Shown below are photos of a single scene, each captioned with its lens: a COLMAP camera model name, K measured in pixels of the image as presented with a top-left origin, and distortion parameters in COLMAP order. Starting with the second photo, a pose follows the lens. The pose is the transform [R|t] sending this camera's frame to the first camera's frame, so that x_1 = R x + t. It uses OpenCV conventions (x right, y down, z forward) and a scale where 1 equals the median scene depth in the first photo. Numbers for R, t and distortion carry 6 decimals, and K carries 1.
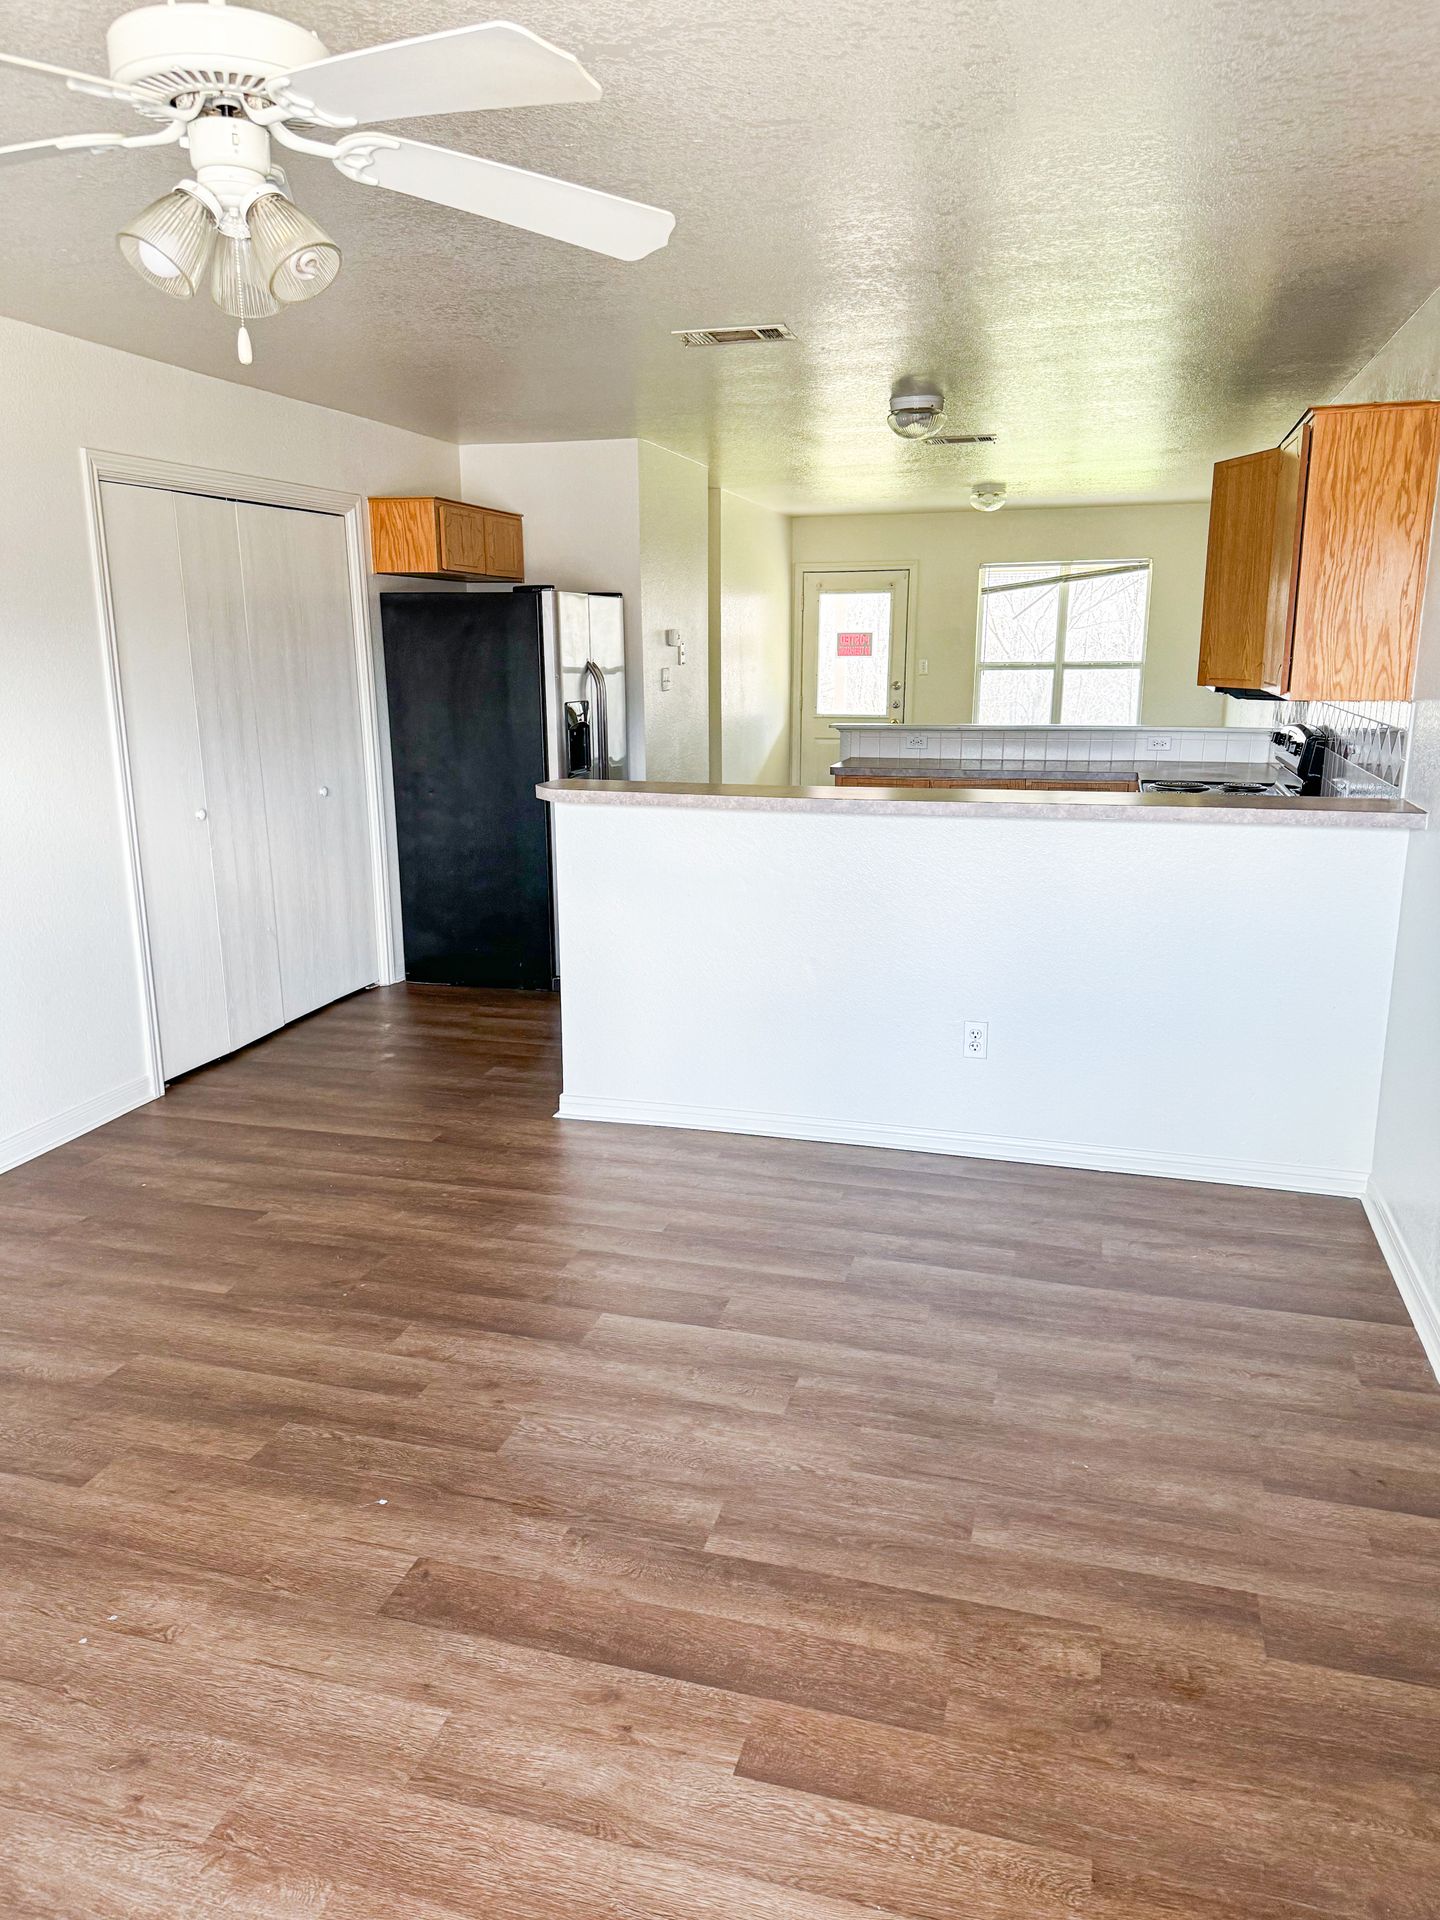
lens RADIAL K [[1356.4, 0, 715.2], [0, 1356.4, 956.9], [0, 0, 1]] dist [0.006291, -0.001927]
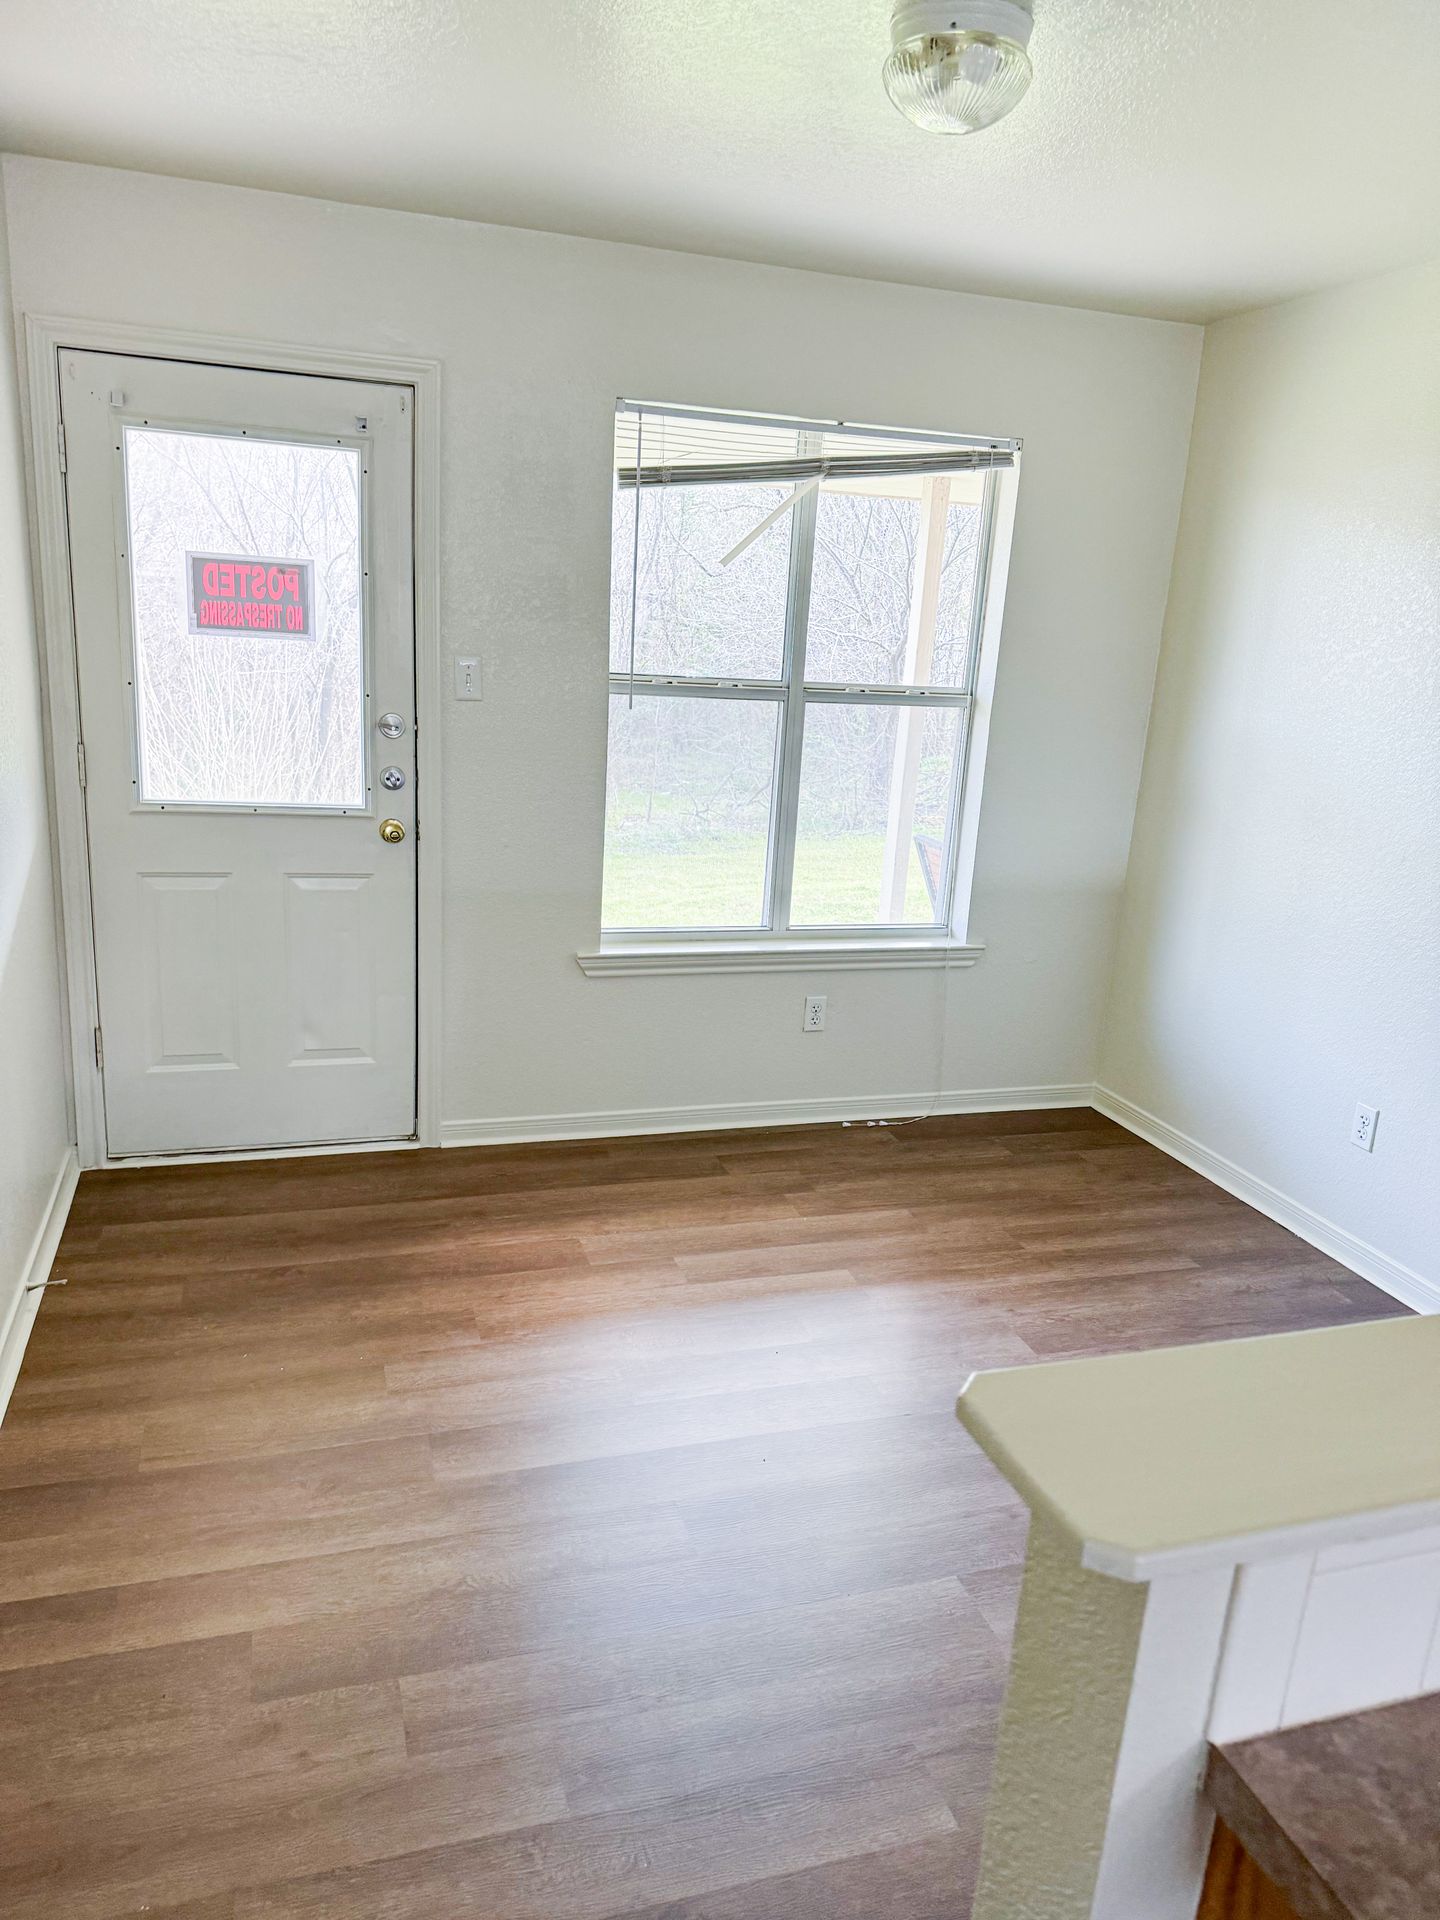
lens RADIAL K [[1356.4, 0, 714.1], [0, 1356.4, 974.1], [0, 0, 1]] dist [0.006291, -0.001927]
pose [[0.830136, -0.076858, 0.552238, 0.007087], [0.064405, 0.997042, 0.041949, -0.149470], [-0.553828, 0.000744, 0.832631, 0.680606]]
